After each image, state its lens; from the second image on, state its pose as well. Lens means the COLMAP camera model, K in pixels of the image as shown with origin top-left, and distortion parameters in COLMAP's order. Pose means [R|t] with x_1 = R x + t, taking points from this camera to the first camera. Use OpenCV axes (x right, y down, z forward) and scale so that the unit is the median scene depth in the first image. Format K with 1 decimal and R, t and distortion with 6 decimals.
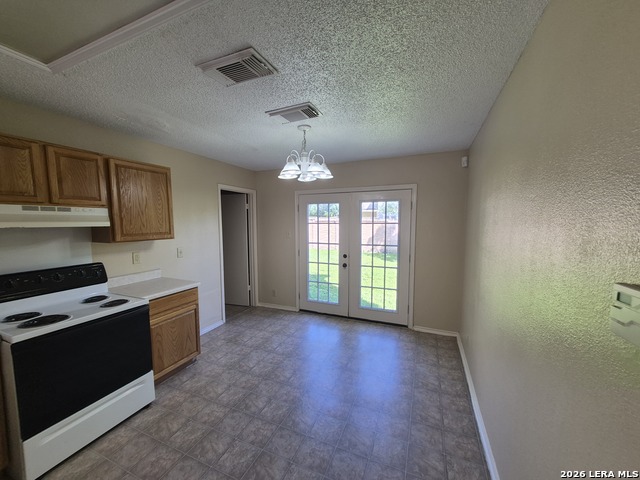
lens RADIAL K [[254.3, 0, 321.6], [0, 254.3, 247.2], [0, 0, 1]] dist [0.002544, 0.000023]
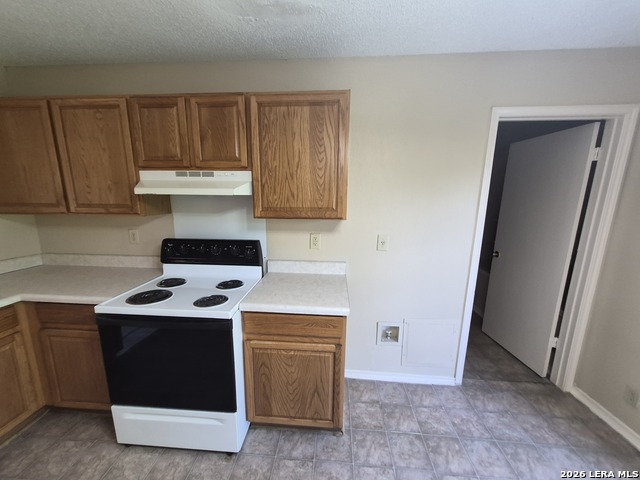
lens RADIAL K [[251.3, 0, 316.1], [0, 251.3, 243.6], [0, 0, 1]] dist [0.005544, -0.000035]
pose [[0.307691, 0.184834, -0.933361, -0.055789], [-0.105589, 0.981525, 0.159564, -0.072574], [0.945609, 0.049456, 0.321523, 0.848479]]
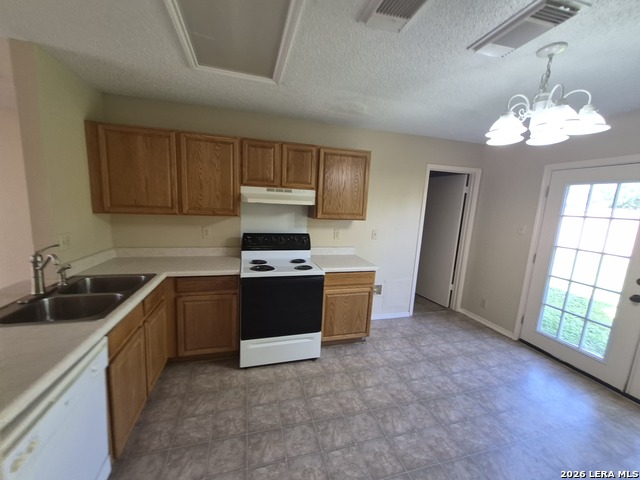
lens RADIAL K [[251.3, 0, 316.1], [0, 251.3, 243.6], [0, 0, 1]] dist [0.005544, -0.000035]
pose [[0.612133, 0.157363, -0.774938, 0.122904], [-0.126216, 0.986878, 0.100702, -0.019950], [0.780617, 0.036166, 0.623963, 0.230397]]
